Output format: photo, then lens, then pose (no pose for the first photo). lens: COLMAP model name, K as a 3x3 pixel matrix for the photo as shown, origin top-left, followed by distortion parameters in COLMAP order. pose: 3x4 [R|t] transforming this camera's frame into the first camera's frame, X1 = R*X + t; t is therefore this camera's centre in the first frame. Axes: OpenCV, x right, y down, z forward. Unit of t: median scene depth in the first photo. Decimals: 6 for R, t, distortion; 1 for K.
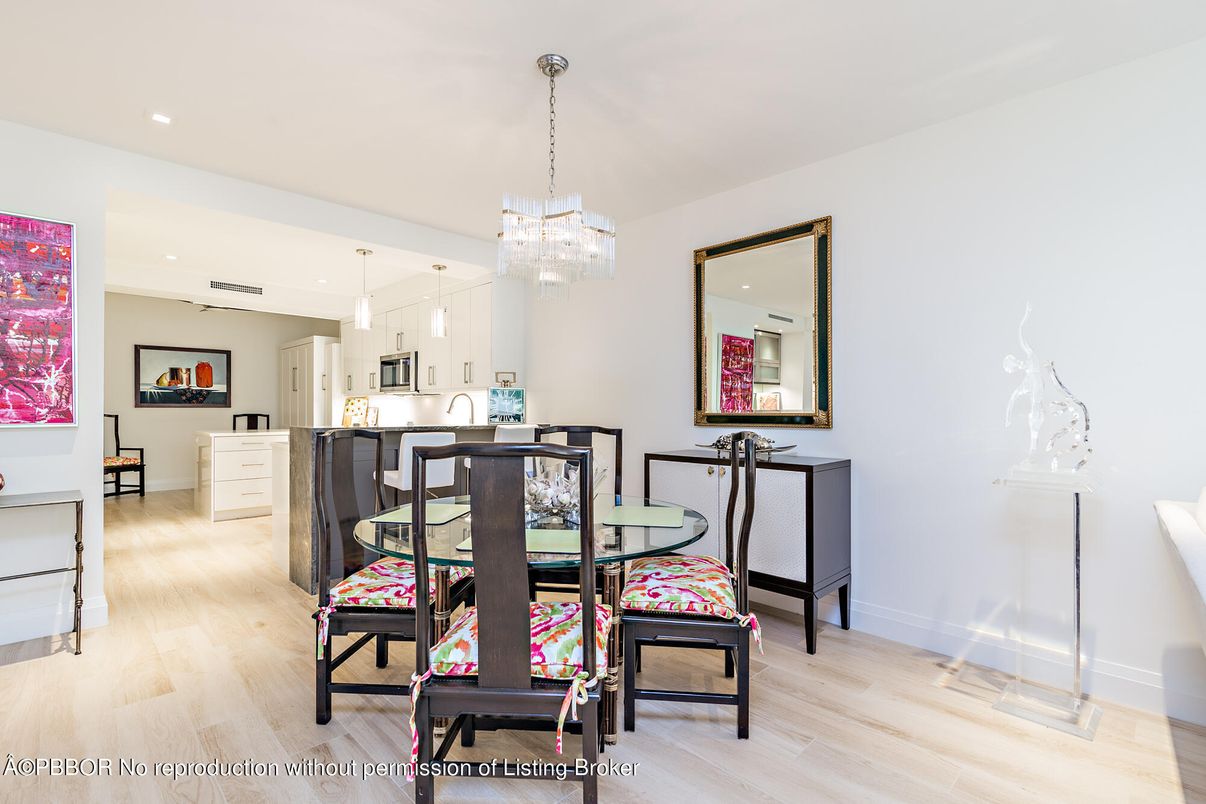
lens RADIAL K [[560.0, 0, 606.2], [0, 560.0, 407.9], [0, 0, 1]] dist [-0.004974, 0.001248]
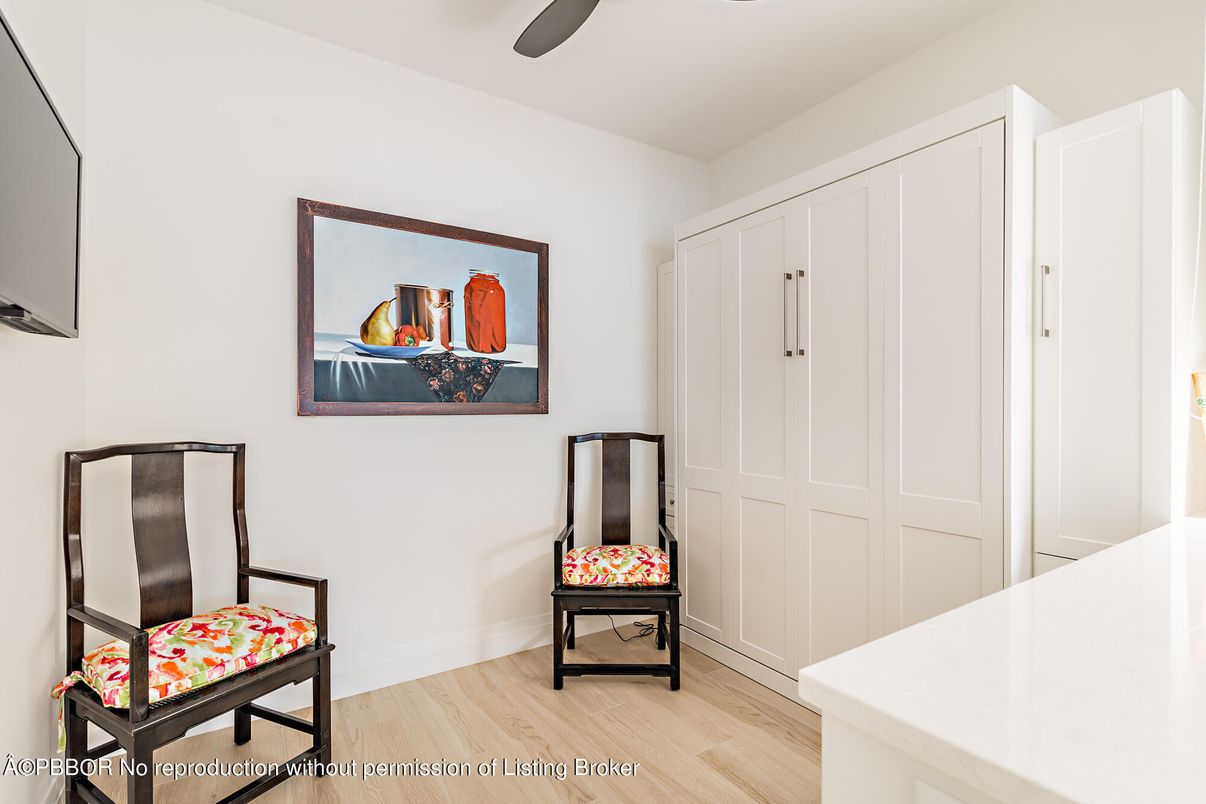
lens RADIAL K [[560.0, 0, 602.7], [0, 560.0, 403.4], [0, 0, 1]] dist [-0.004974, 0.001248]
pose [[0.977604, -0.006083, -0.210366, -0.620147], [0.004593, 0.999961, -0.007571, -0.004333], [0.210403, 0.006435, 0.977593, 0.739444]]
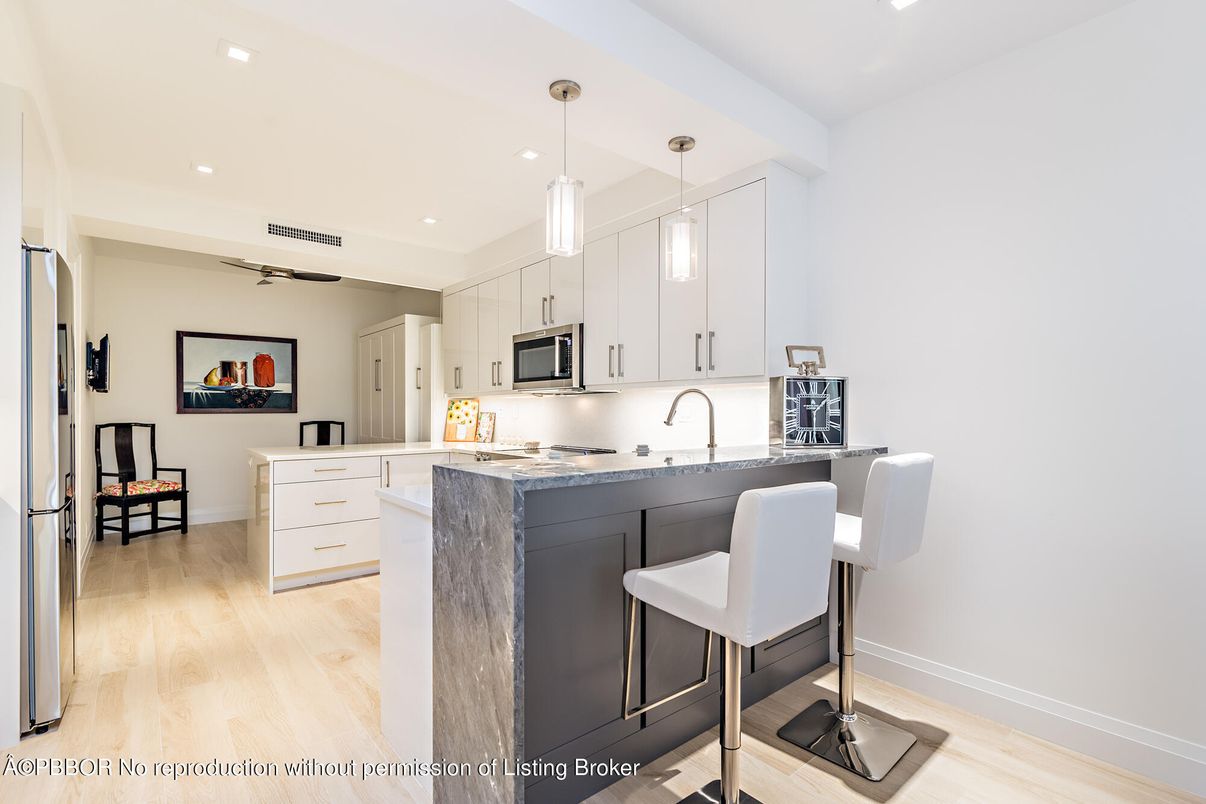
lens RADIAL K [[560.0, 0, 600.6], [0, 560.0, 407.3], [0, 0, 1]] dist [-0.004974, 0.001248]
pose [[0.995797, -0.004391, -0.091487, -0.200653], [0.004121, 0.999987, -0.003144, -0.004633], [0.091500, 0.002754, 0.995801, 0.294864]]
